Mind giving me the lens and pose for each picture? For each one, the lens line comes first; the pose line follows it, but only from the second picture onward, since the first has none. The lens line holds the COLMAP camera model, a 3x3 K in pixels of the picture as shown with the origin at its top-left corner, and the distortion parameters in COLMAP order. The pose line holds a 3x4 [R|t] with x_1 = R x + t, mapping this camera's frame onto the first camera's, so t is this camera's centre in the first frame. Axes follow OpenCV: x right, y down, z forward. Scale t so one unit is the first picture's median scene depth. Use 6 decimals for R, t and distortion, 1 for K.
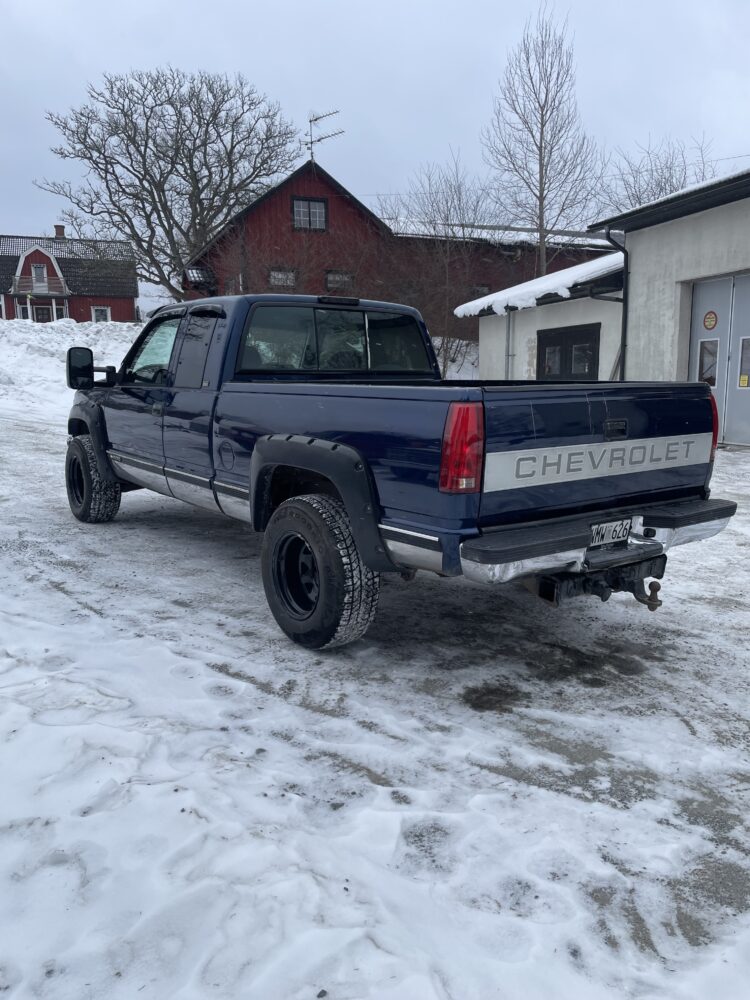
lens RADIAL K [[758.2, 0, 377.4], [0, 758.2, 505.4], [0, 0, 1]] dist [0.043300, -0.024259]
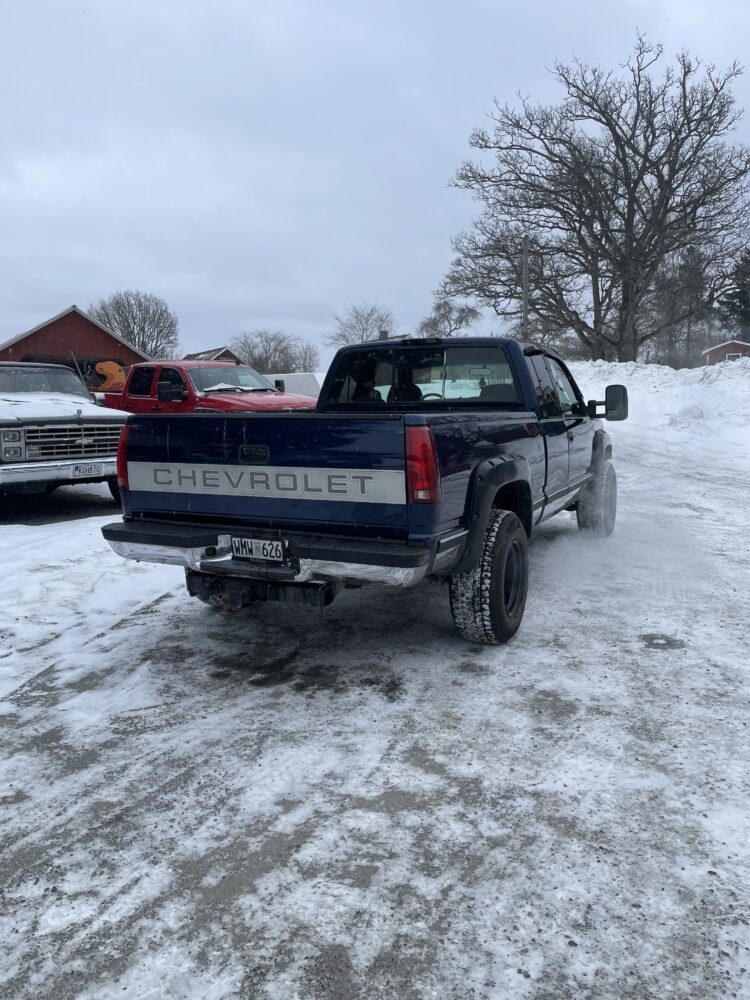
lens RADIAL K [[758.2, 0, 378.2], [0, 758.2, 495.3], [0, 0, 1]] dist [0.043300, -0.024259]
pose [[0.474636, 0.099273, -0.874566, 1.400249], [-0.149008, 0.988340, 0.031320, -0.105548], [0.867477, 0.115452, 0.483894, 0.642501]]
